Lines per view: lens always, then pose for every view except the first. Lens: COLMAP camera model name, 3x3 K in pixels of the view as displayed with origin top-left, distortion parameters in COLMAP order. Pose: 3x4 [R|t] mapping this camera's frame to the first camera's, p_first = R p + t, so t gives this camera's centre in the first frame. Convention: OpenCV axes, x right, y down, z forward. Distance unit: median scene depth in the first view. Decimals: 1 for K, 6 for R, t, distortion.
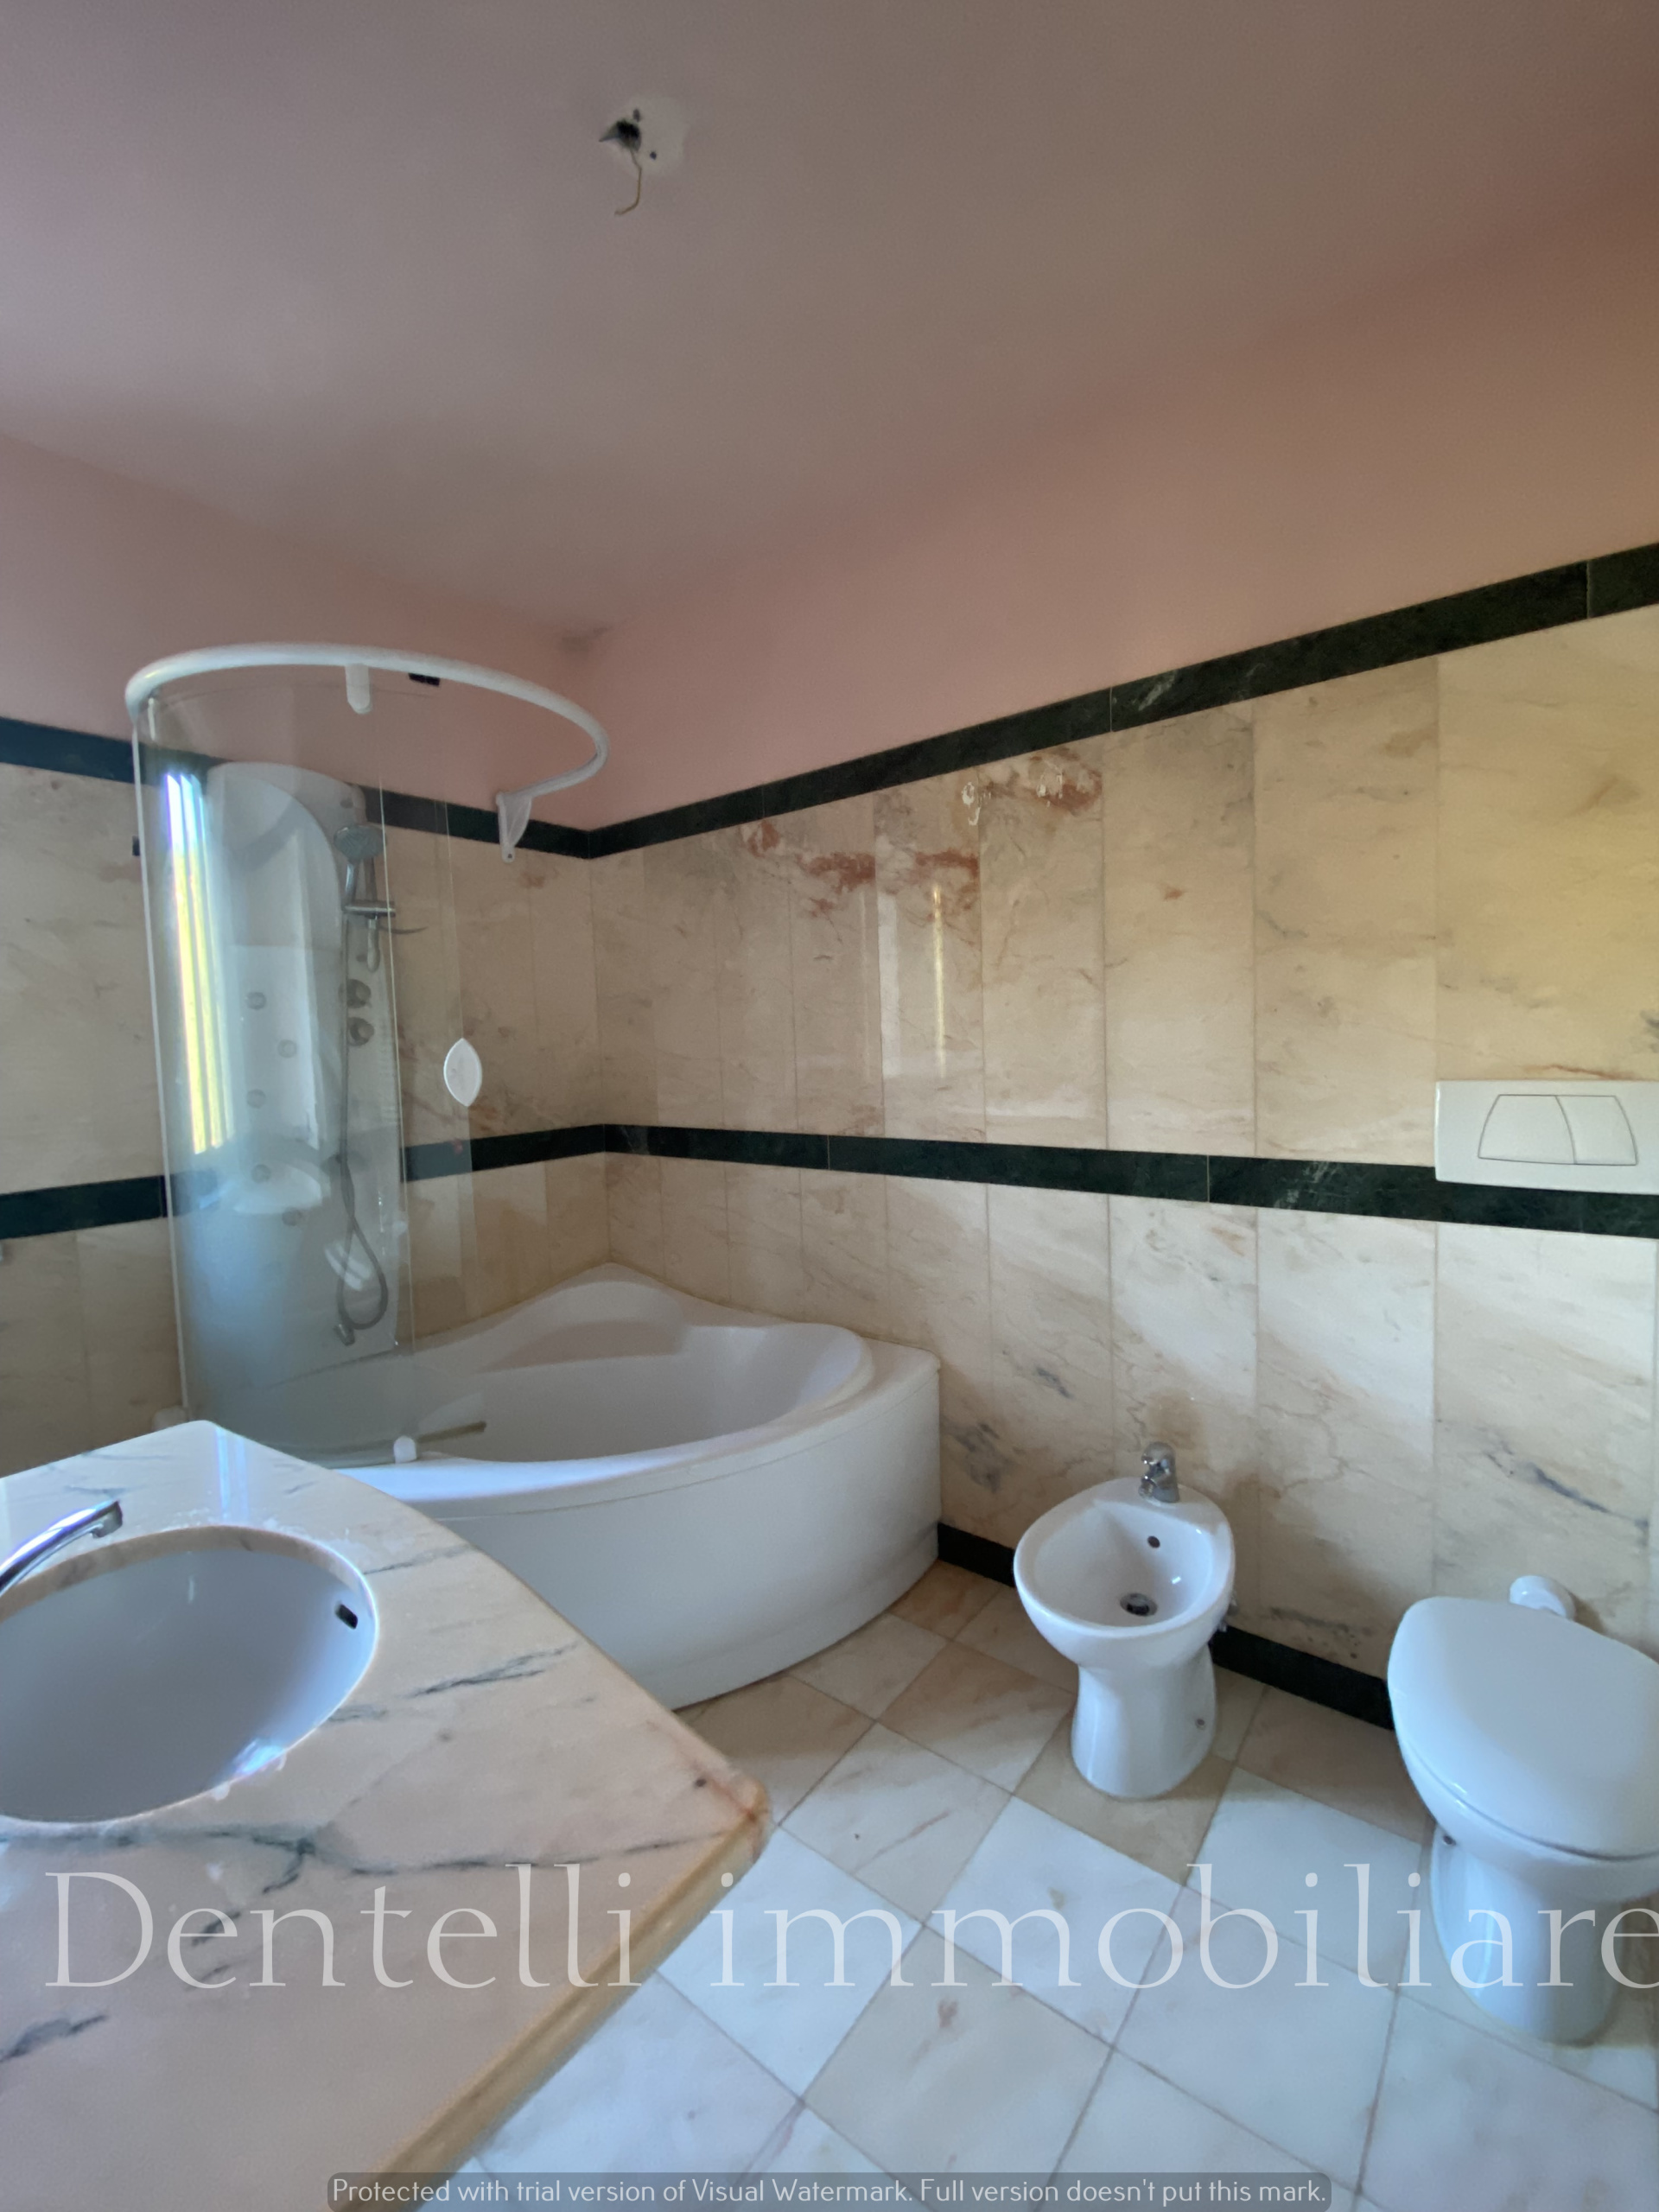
lens RADIAL K [[885.7, 0, 831.0], [0, 885.7, 1088.6], [0, 0, 1]] dist [-0.014143, -0.007904]
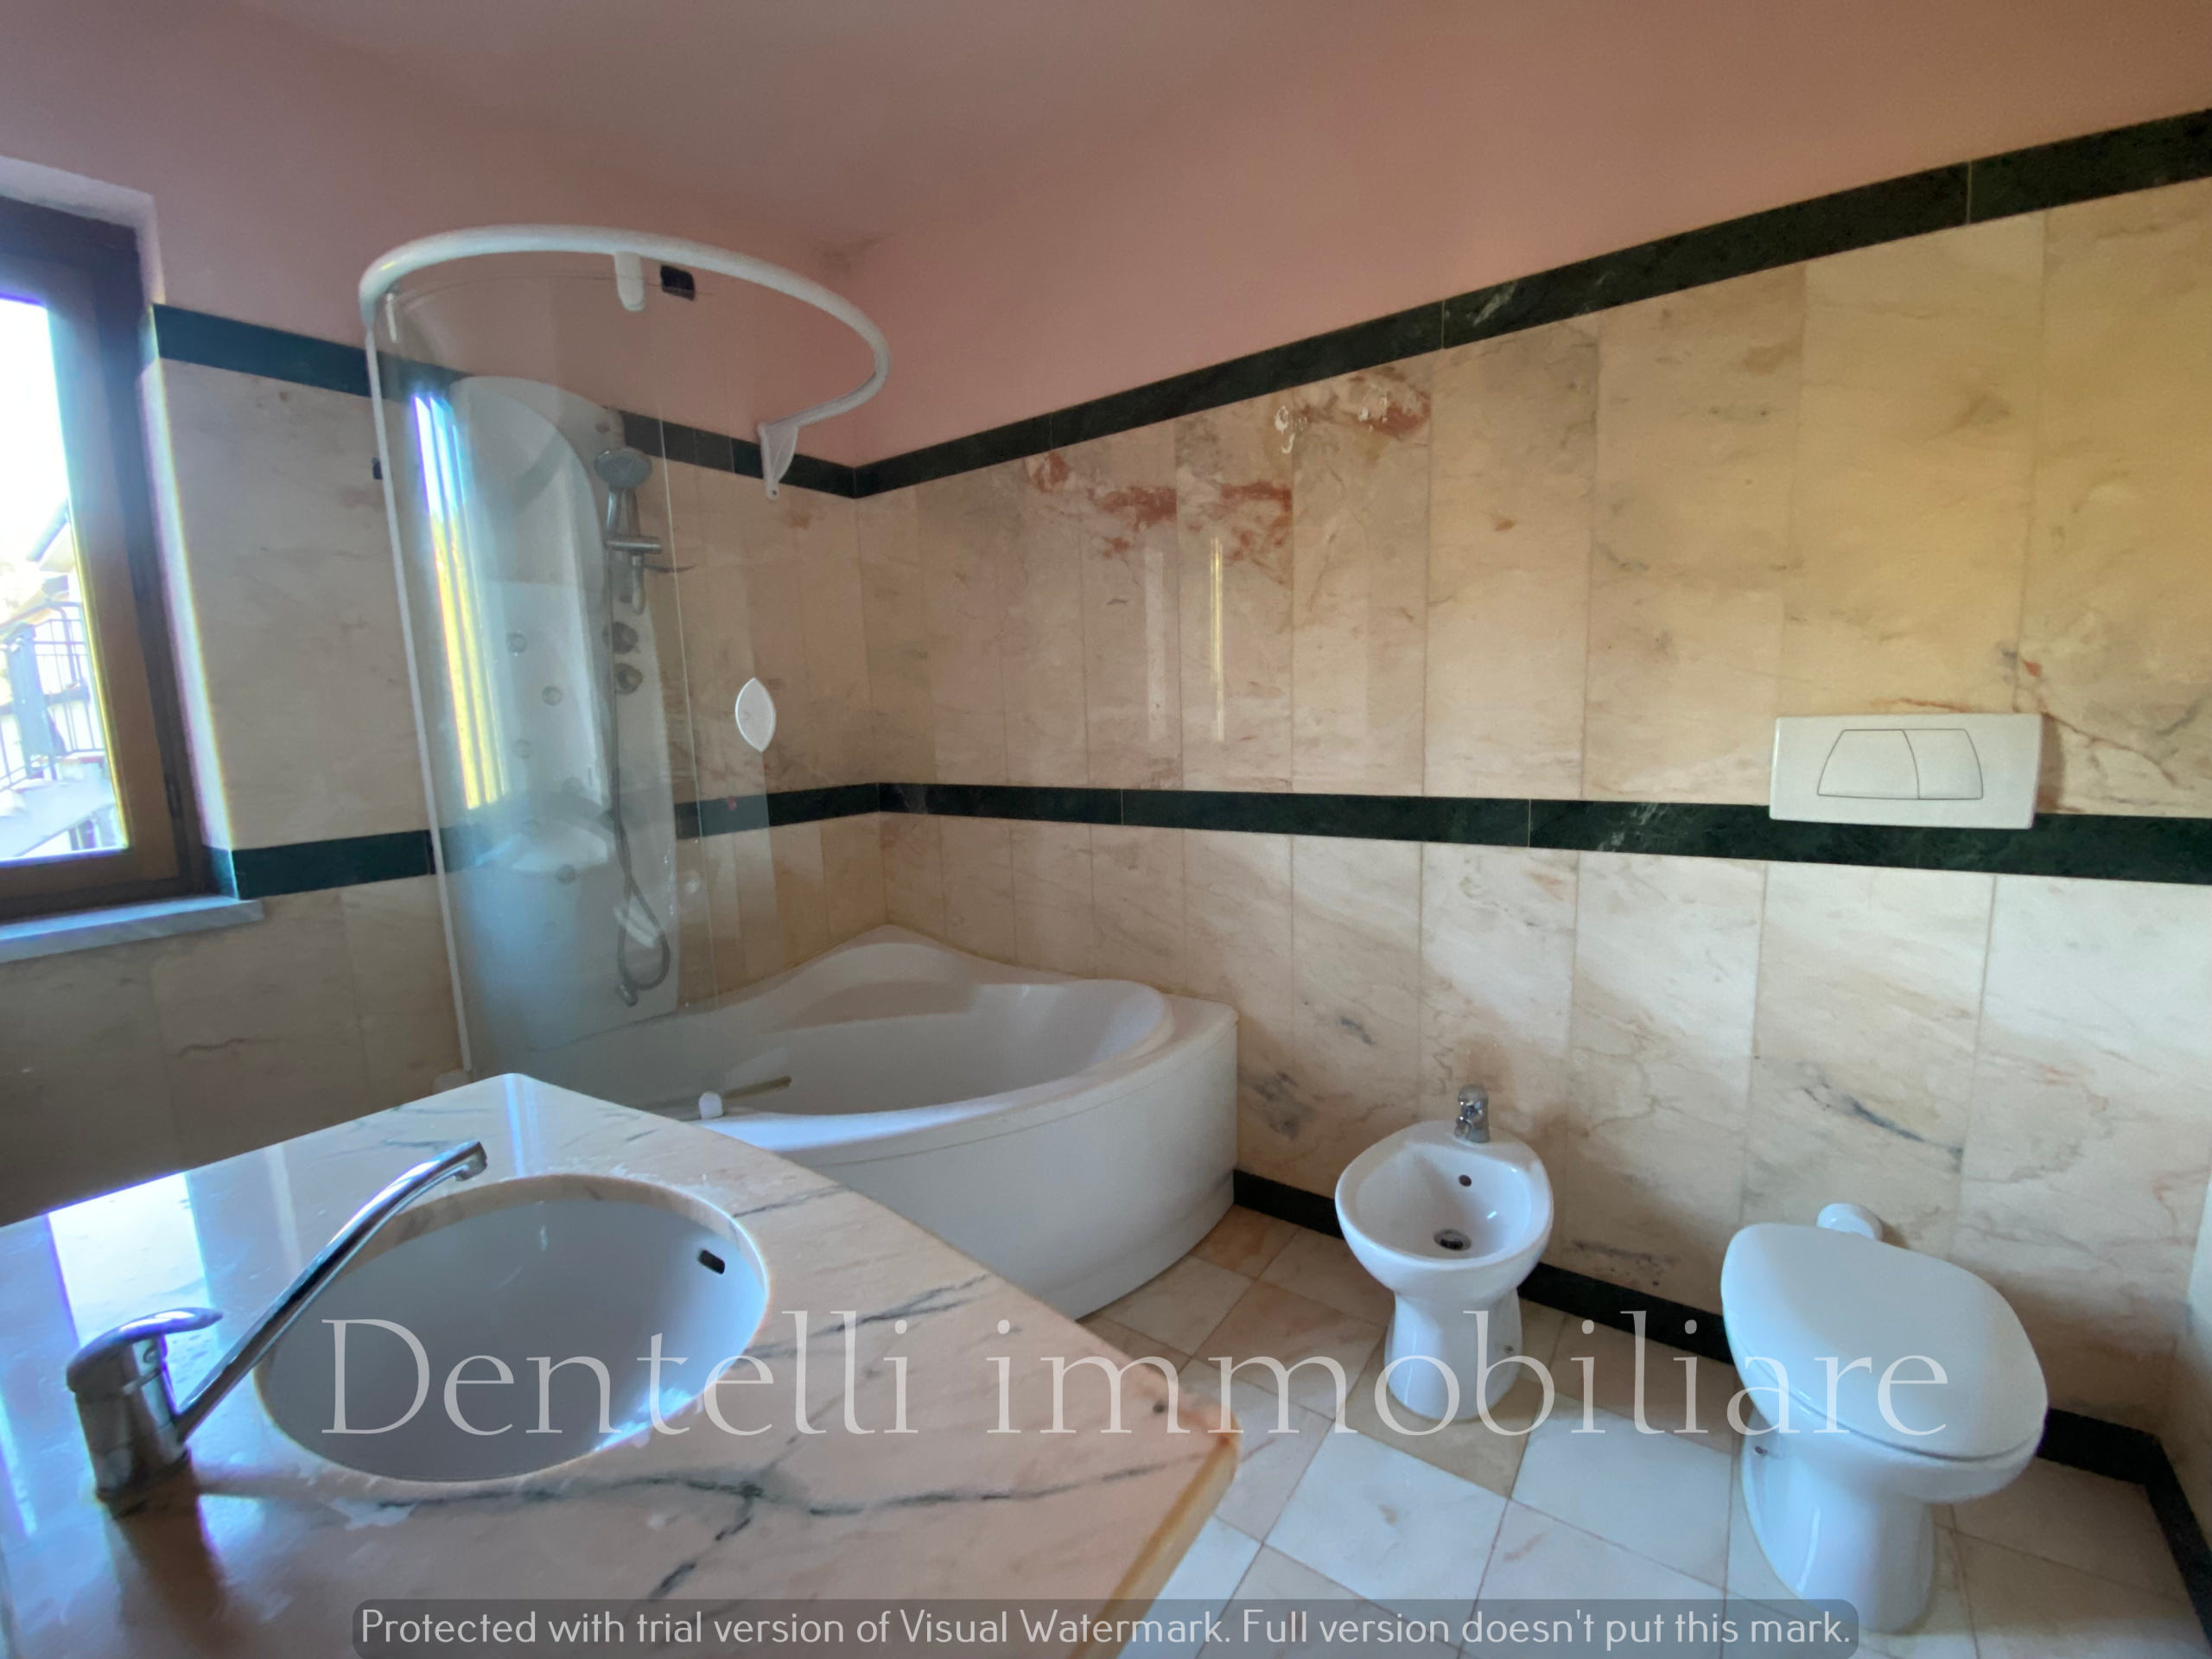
lens RADIAL K [[885.7, 0, 1096.4], [0, 885.7, 844.8], [0, 0, 1]] dist [-0.014143, -0.007904]
pose [[0.999290, -0.006713, 0.037086, -0.092360], [0.003375, 0.995996, 0.089339, 0.037723], [-0.037537, -0.089150, 0.995311, 0.040303]]
